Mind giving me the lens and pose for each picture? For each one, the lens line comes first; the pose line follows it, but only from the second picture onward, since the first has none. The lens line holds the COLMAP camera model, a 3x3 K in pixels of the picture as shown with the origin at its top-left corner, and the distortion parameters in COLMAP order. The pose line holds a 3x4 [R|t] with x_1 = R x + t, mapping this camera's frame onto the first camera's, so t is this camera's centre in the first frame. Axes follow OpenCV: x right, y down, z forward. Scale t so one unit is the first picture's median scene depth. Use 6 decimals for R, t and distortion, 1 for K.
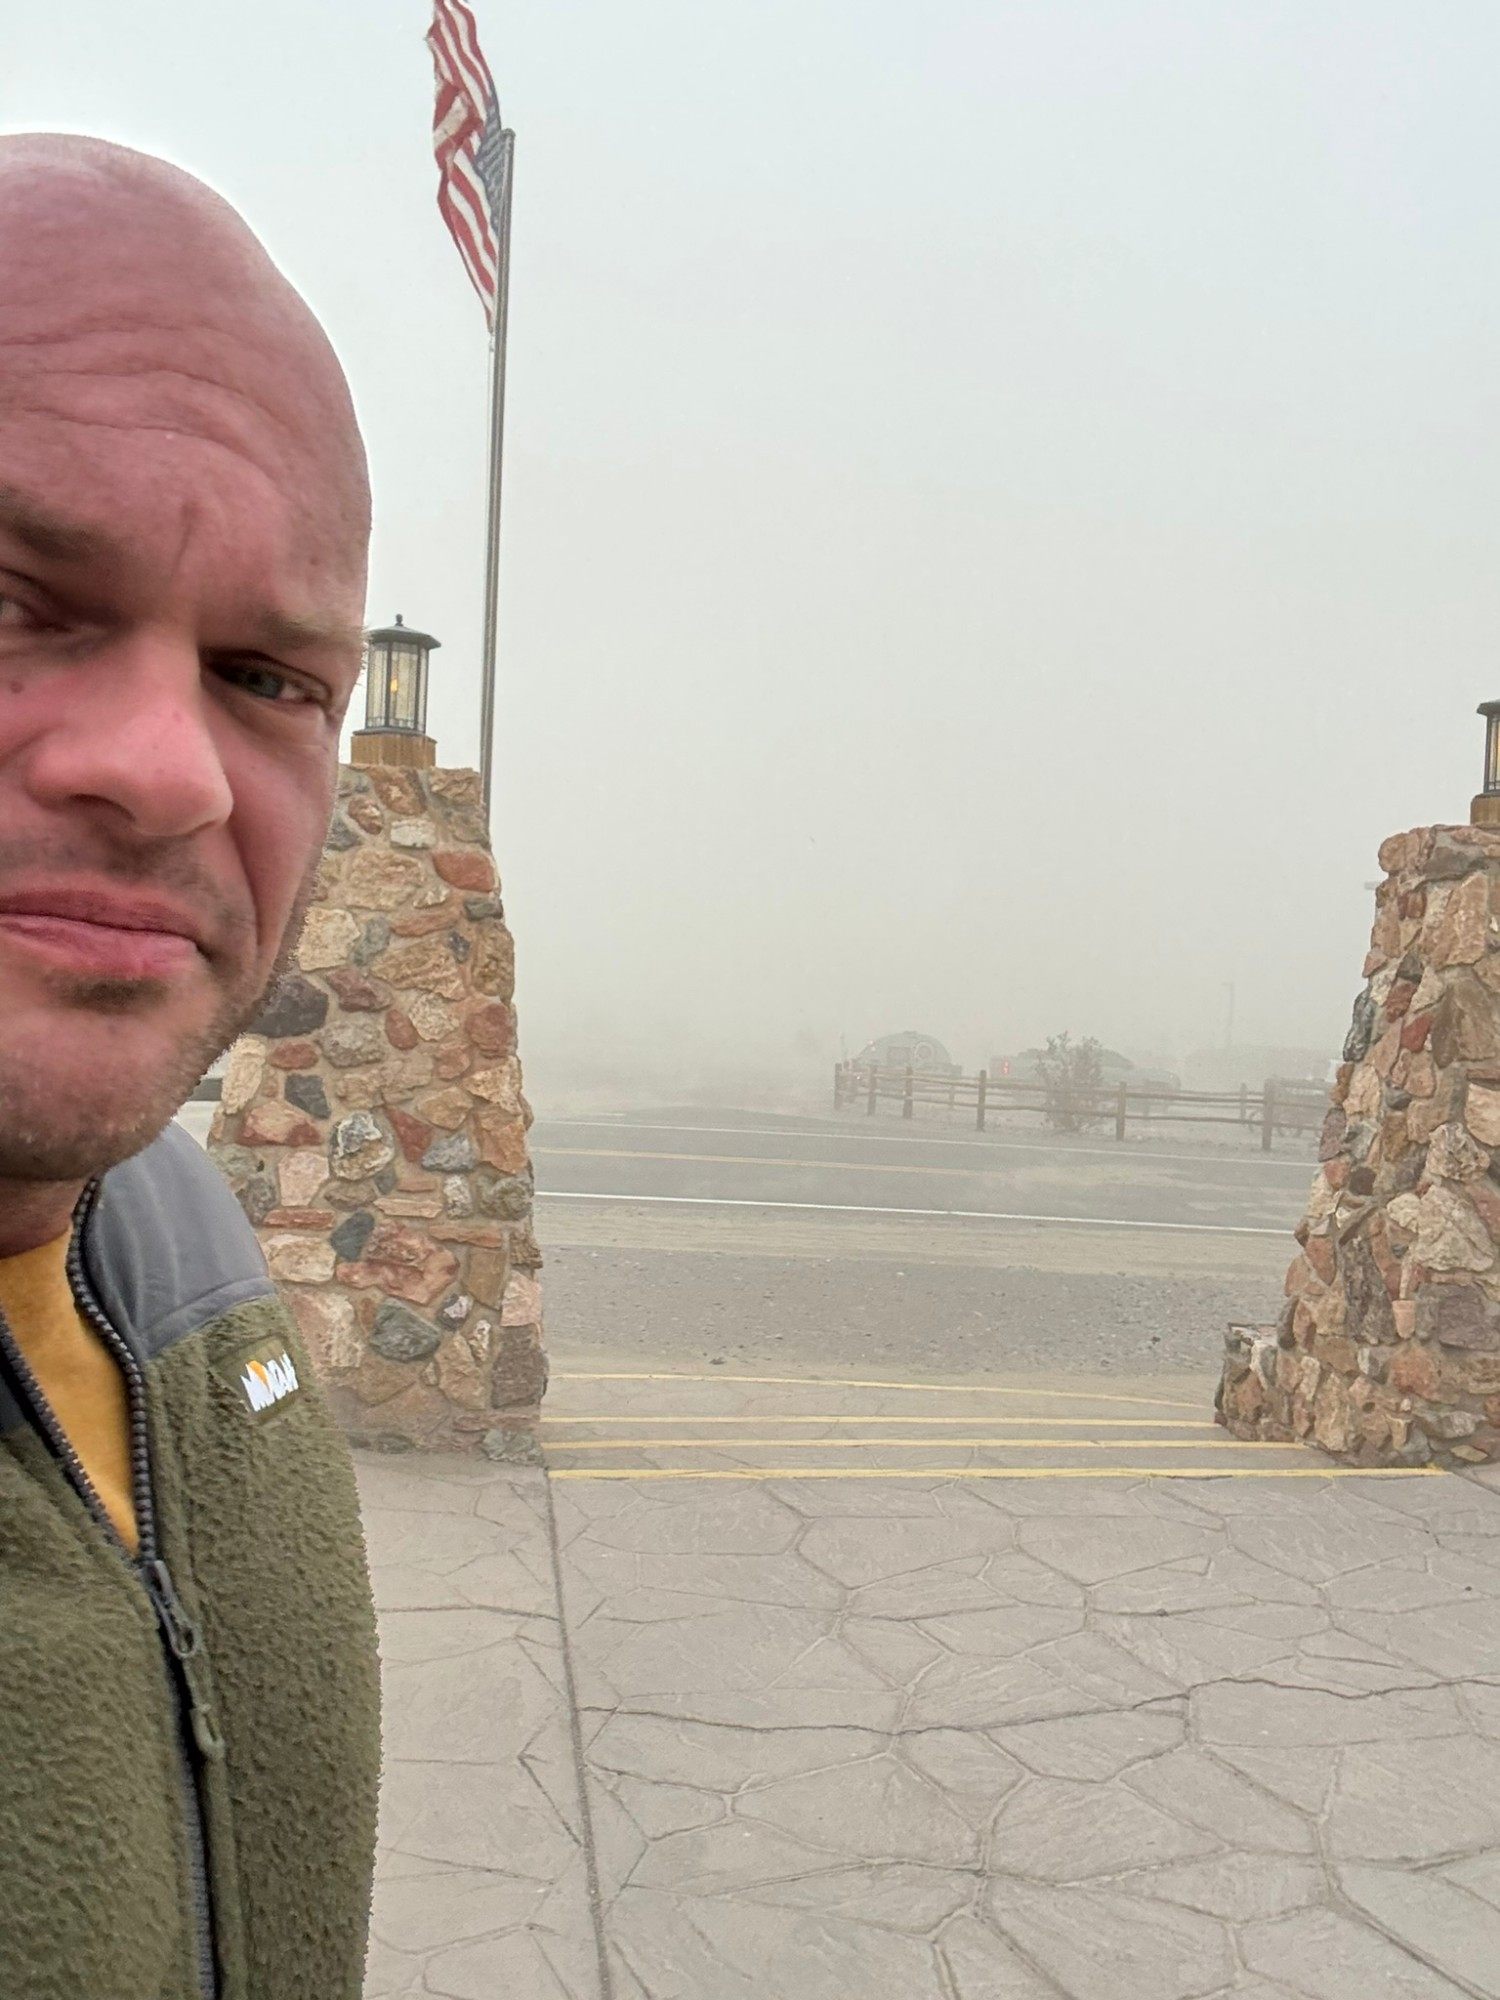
lens RADIAL K [[1688.2, 0, 748.0], [0, 1688.2, 1016.6], [0, 0, 1]] dist [0.035036, -0.040514]
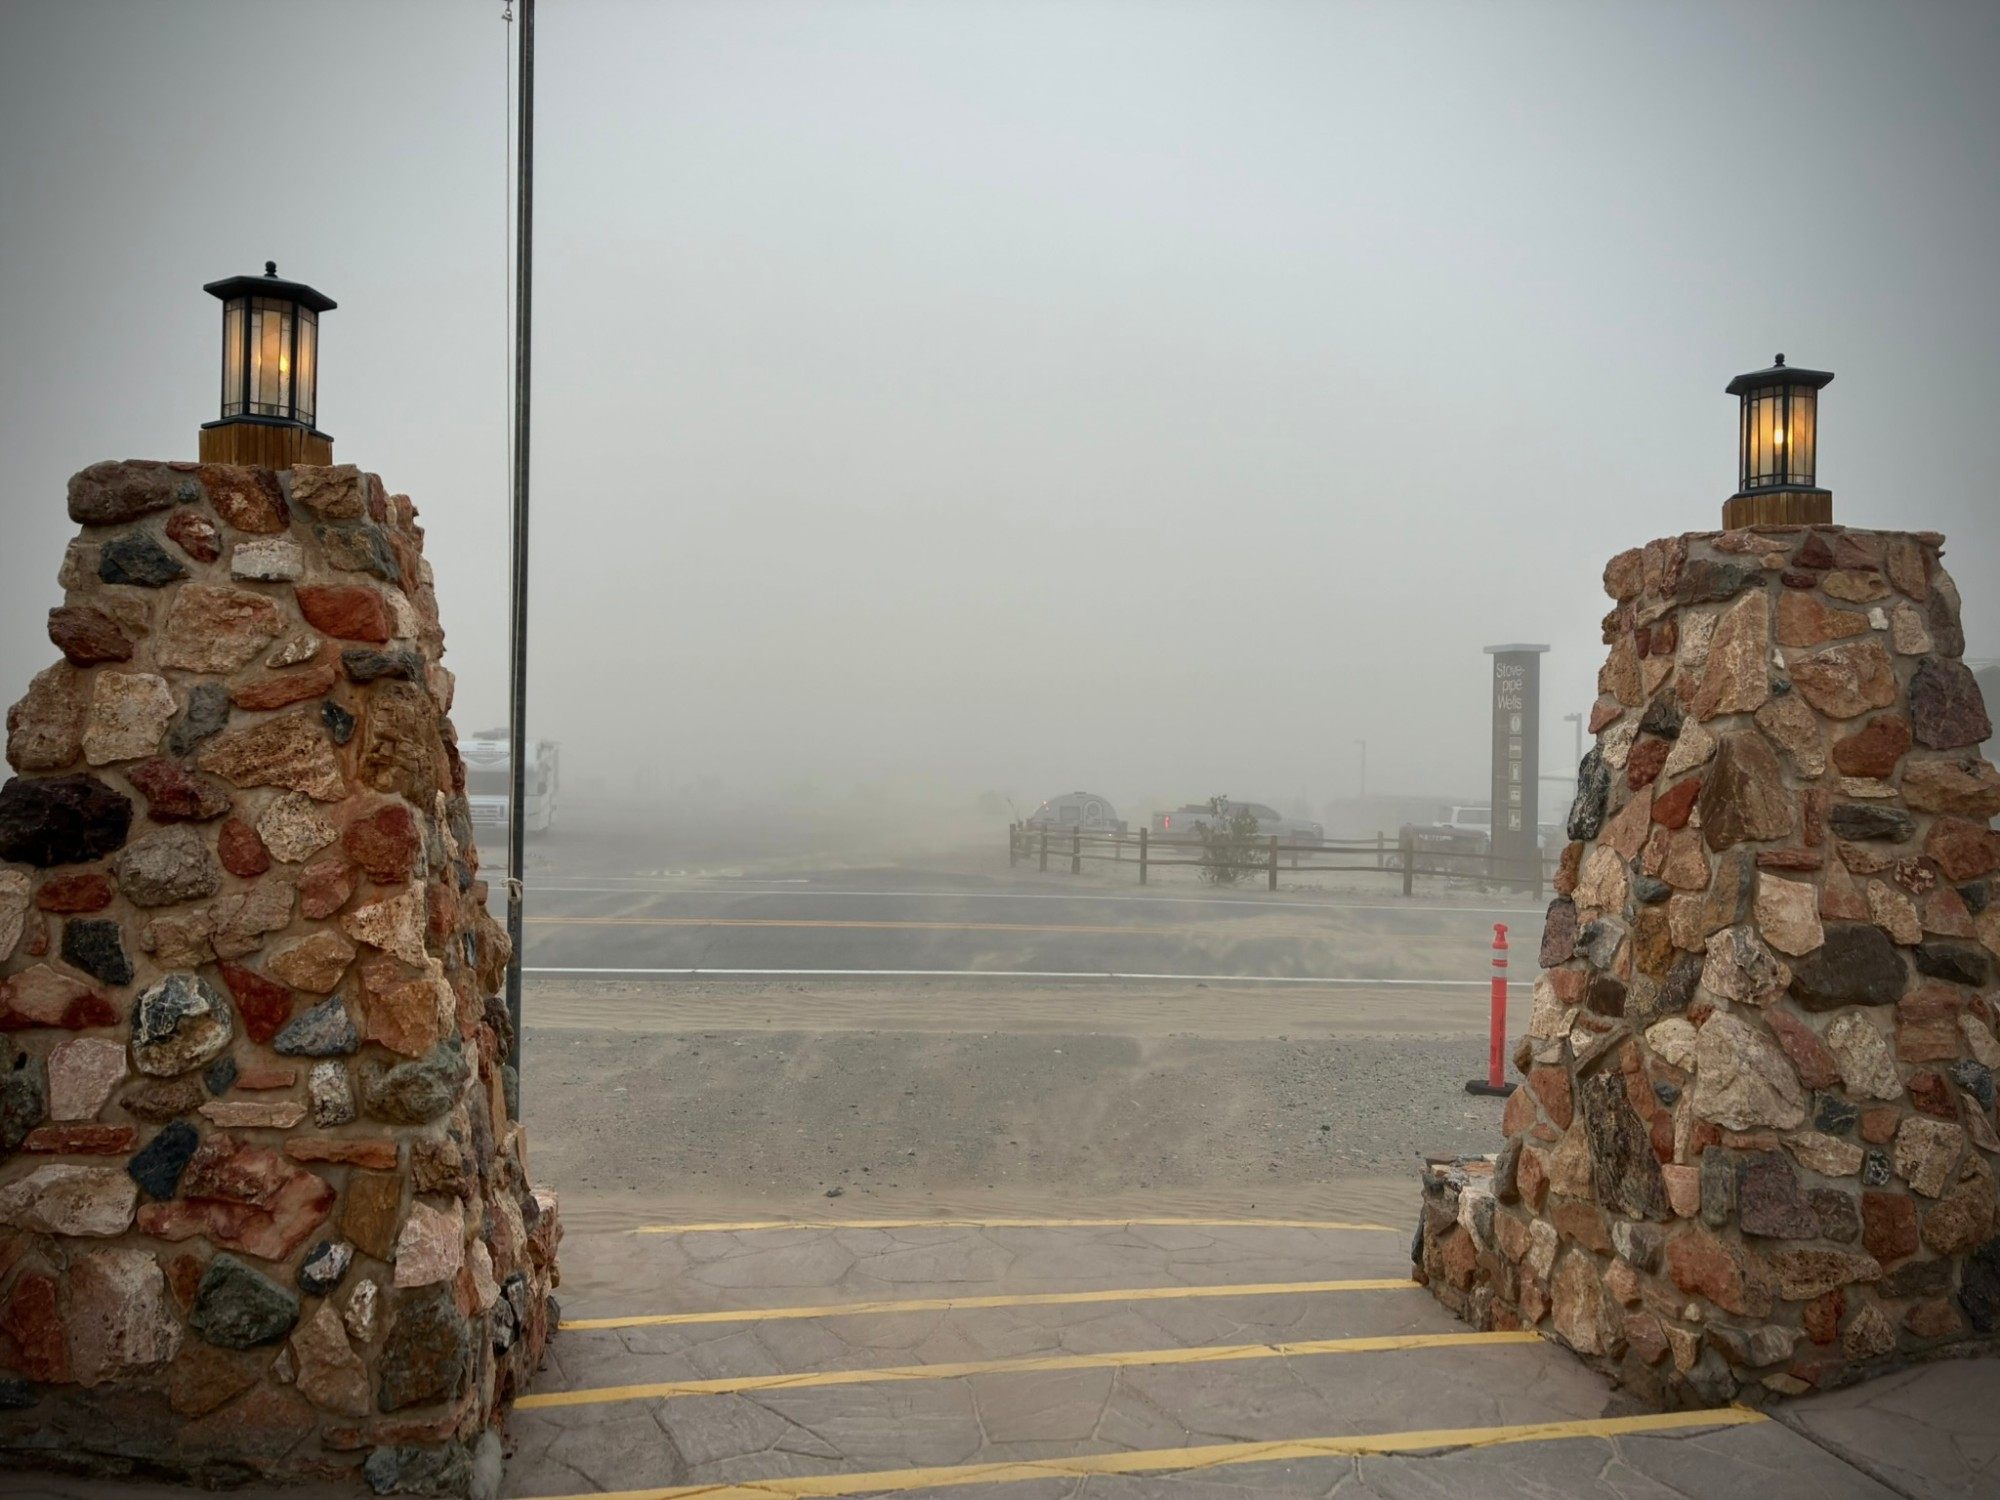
lens RADIAL K [[1470.8, 0, 989.3], [0, 1470.8, 756.1], [0, 0, 1]] dist [-0.005973, -0.002864]
pose [[0.999143, -0.027214, 0.031203, 0.074768], [0.027716, 0.999491, -0.015768, -0.011334], [-0.030758, 0.016619, 0.999389, 0.395885]]
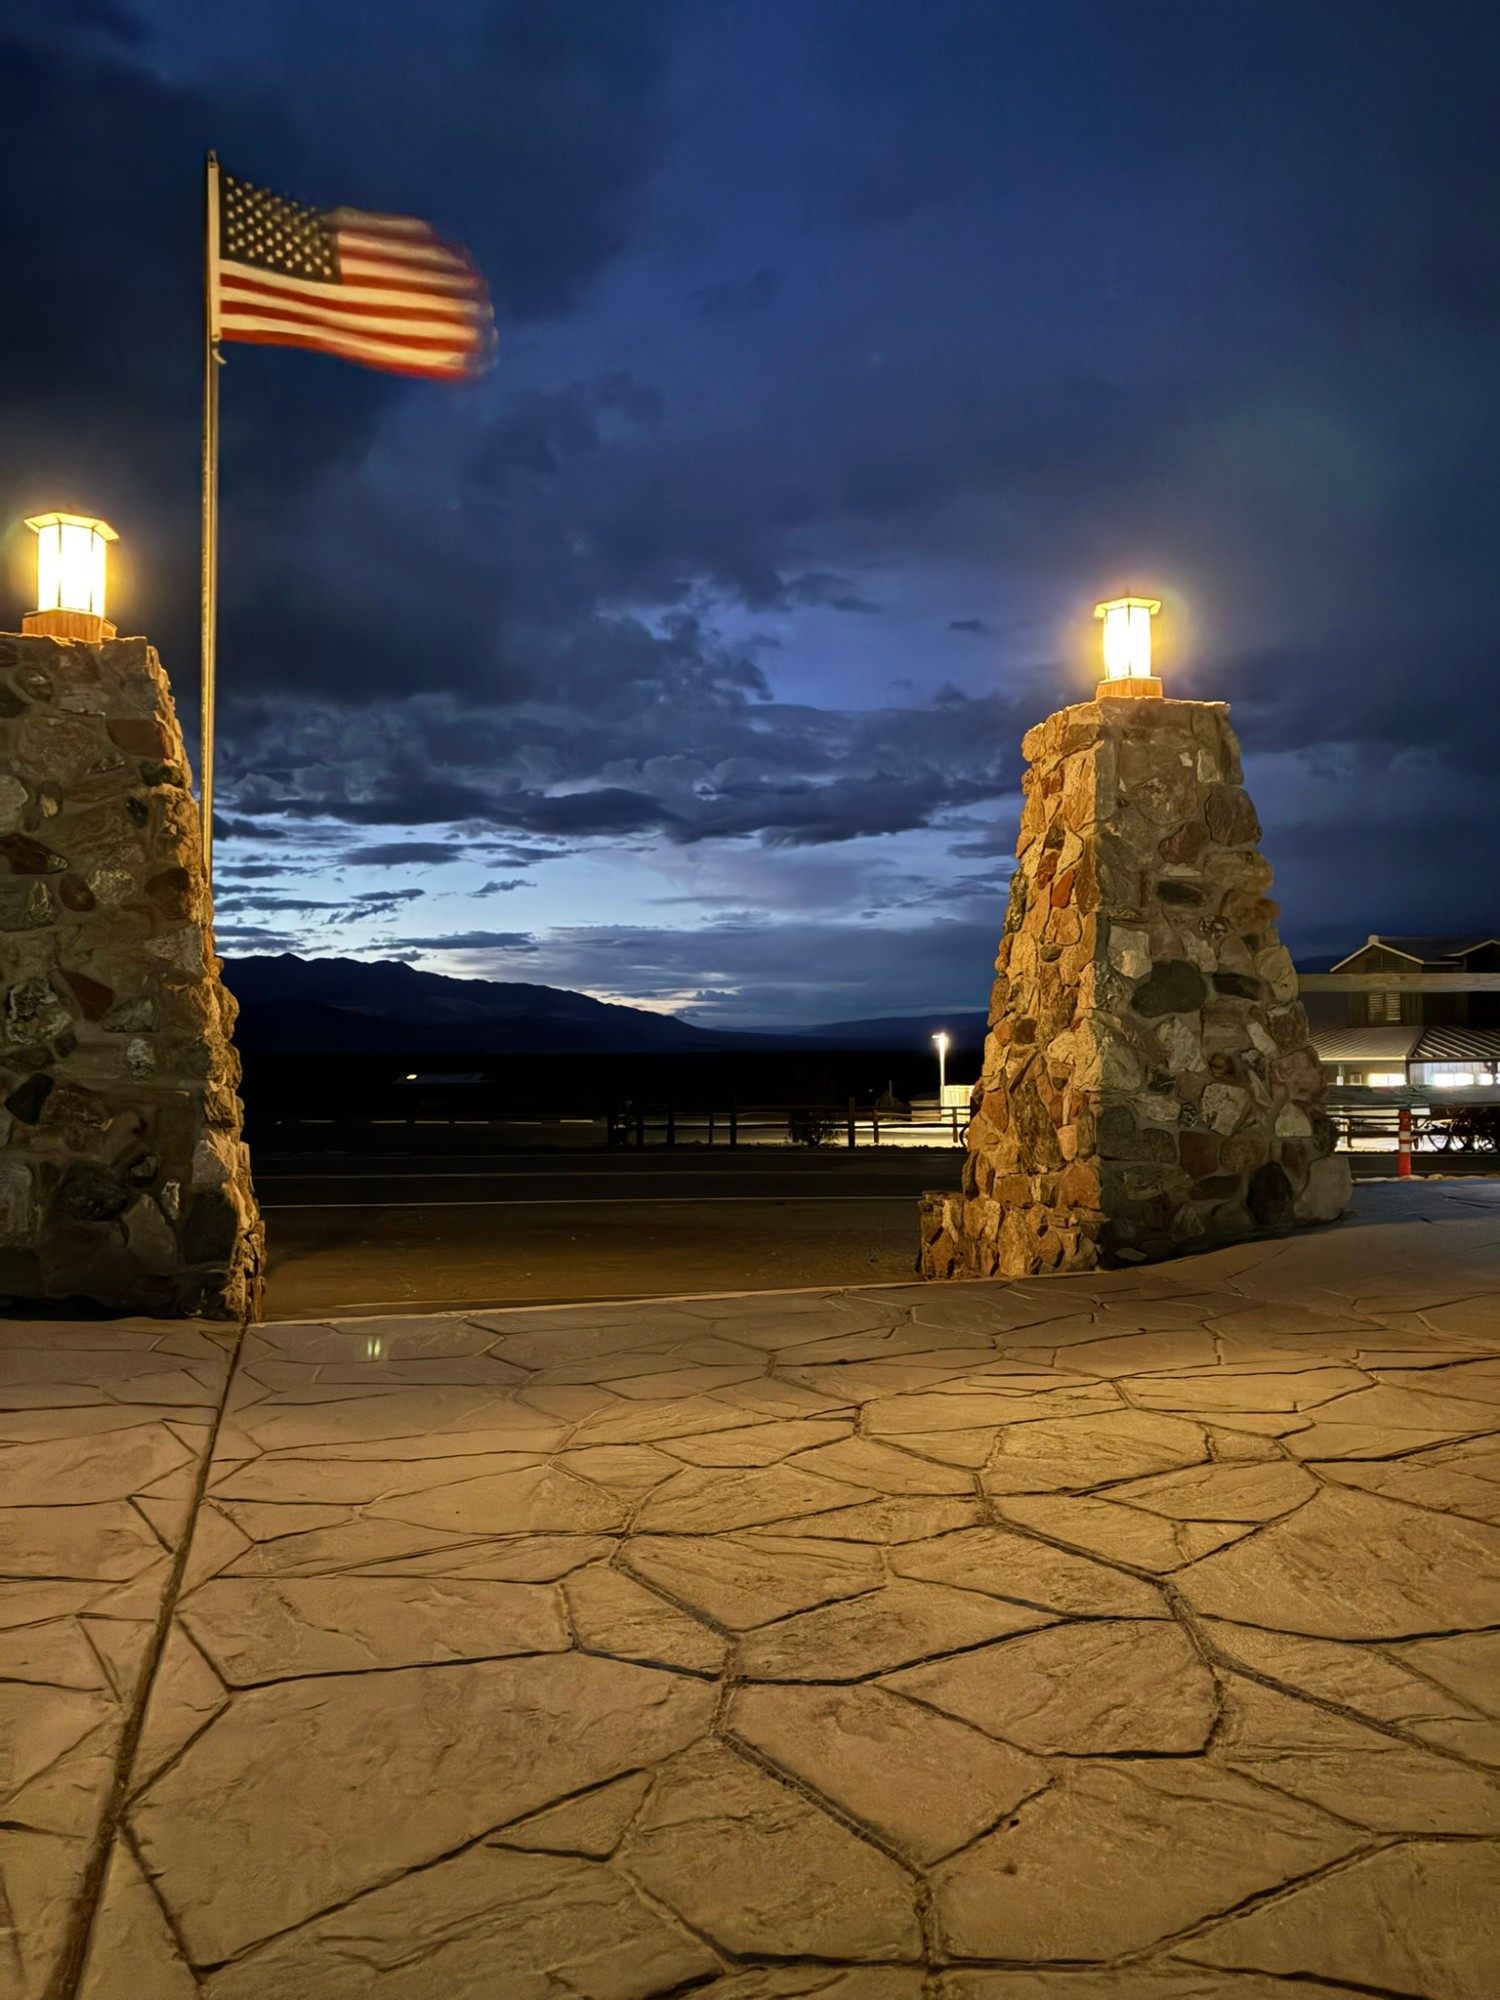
lens RADIAL K [[1470.8, 0, 748.4], [0, 1470.8, 1006.8], [0, 0, 1]] dist [-0.005973, -0.002864]
pose [[0.987821, -0.049152, 0.147626, 0.051878], [0.056459, 0.997358, -0.045716, 0.133222], [-0.144989, 0.053494, 0.987986, 0.096551]]
